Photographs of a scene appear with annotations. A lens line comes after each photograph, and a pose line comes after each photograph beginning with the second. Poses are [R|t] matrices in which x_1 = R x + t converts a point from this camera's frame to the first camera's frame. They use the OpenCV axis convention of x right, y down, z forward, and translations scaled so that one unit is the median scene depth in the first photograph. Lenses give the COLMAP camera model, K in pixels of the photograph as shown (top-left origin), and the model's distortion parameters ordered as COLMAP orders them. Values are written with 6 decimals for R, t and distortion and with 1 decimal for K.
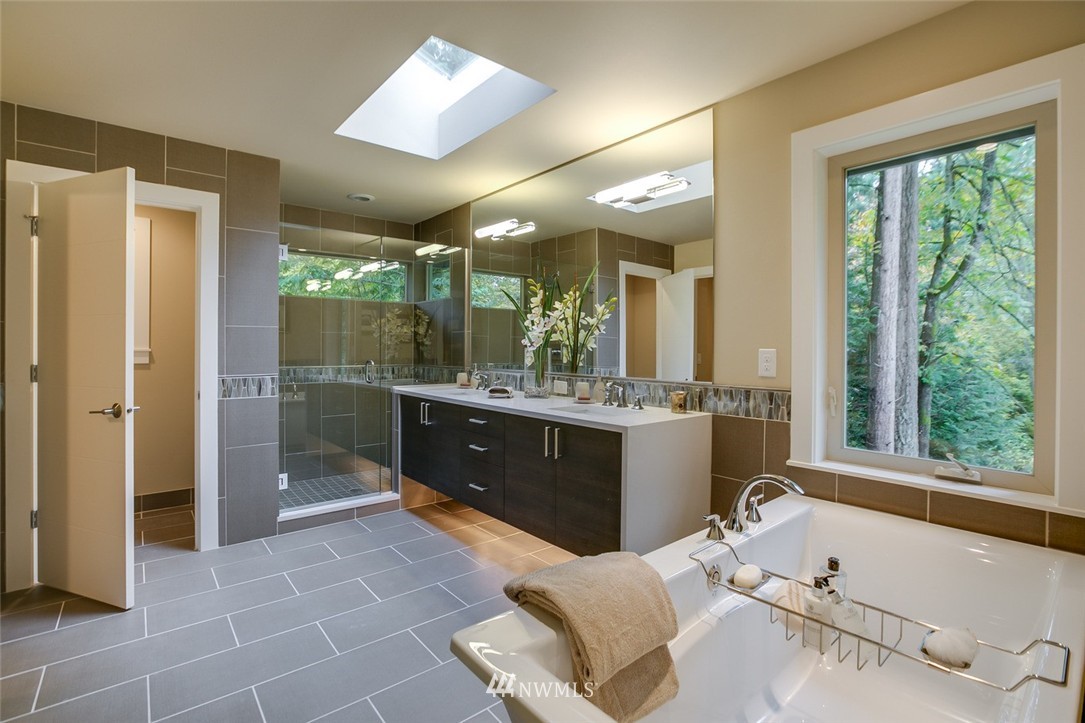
lens RADIAL K [[494.4, 0, 537.2], [0, 494.4, 349.4], [0, 0, 1]] dist [-0.041407, 0.013595]
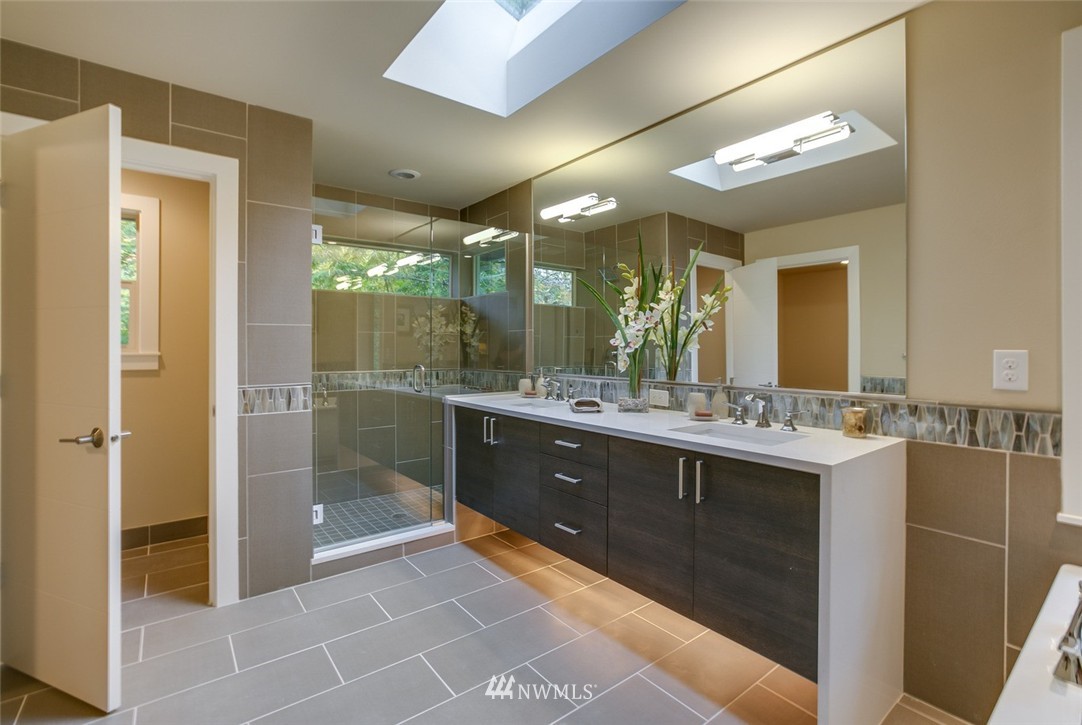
lens RADIAL K [[487.8, 0, 541.4], [0, 487.8, 349.0], [0, 0, 1]] dist [-0.029124, 0.011183]
pose [[0.999518, -0.004300, -0.030755, -0.123107], [0.004245, 0.999989, -0.001830, -0.003046], [0.030763, 0.001698, 0.999525, 0.206481]]
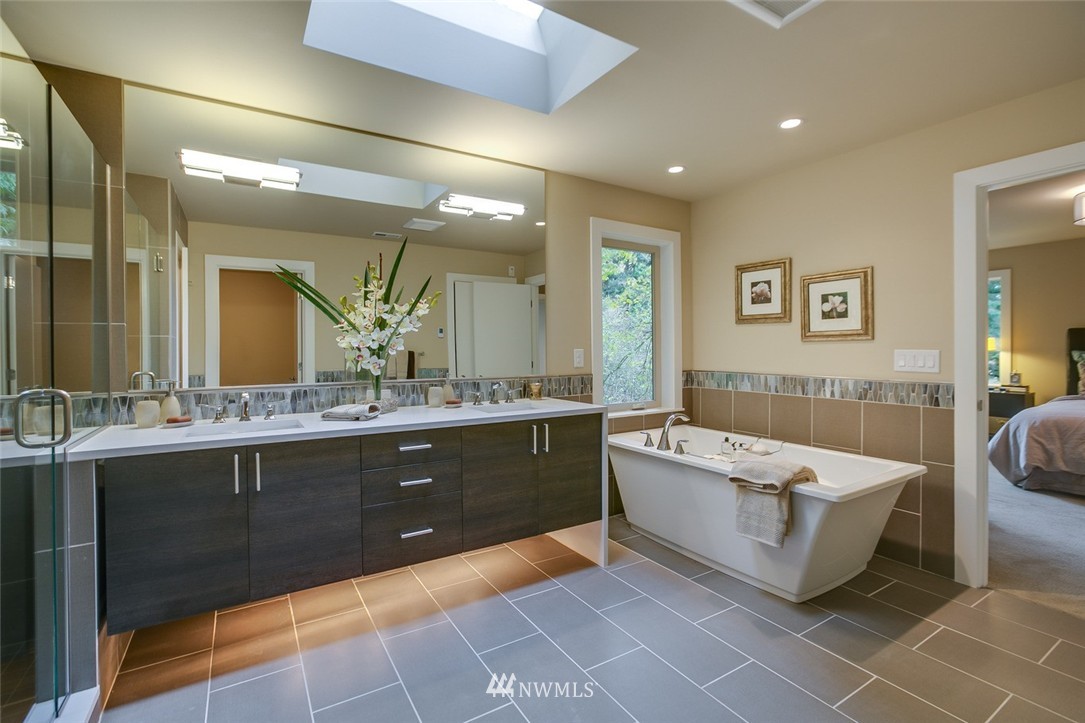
lens RADIAL K [[494.4, 0, 537.2], [0, 494.4, 349.4], [0, 0, 1]] dist [-0.041407, 0.013595]
pose [[0.133306, -0.012775, 0.990993, -0.766582], [0.004521, 0.999914, 0.012281, -0.014286], [-0.991065, 0.002843, 0.133352, 0.640585]]
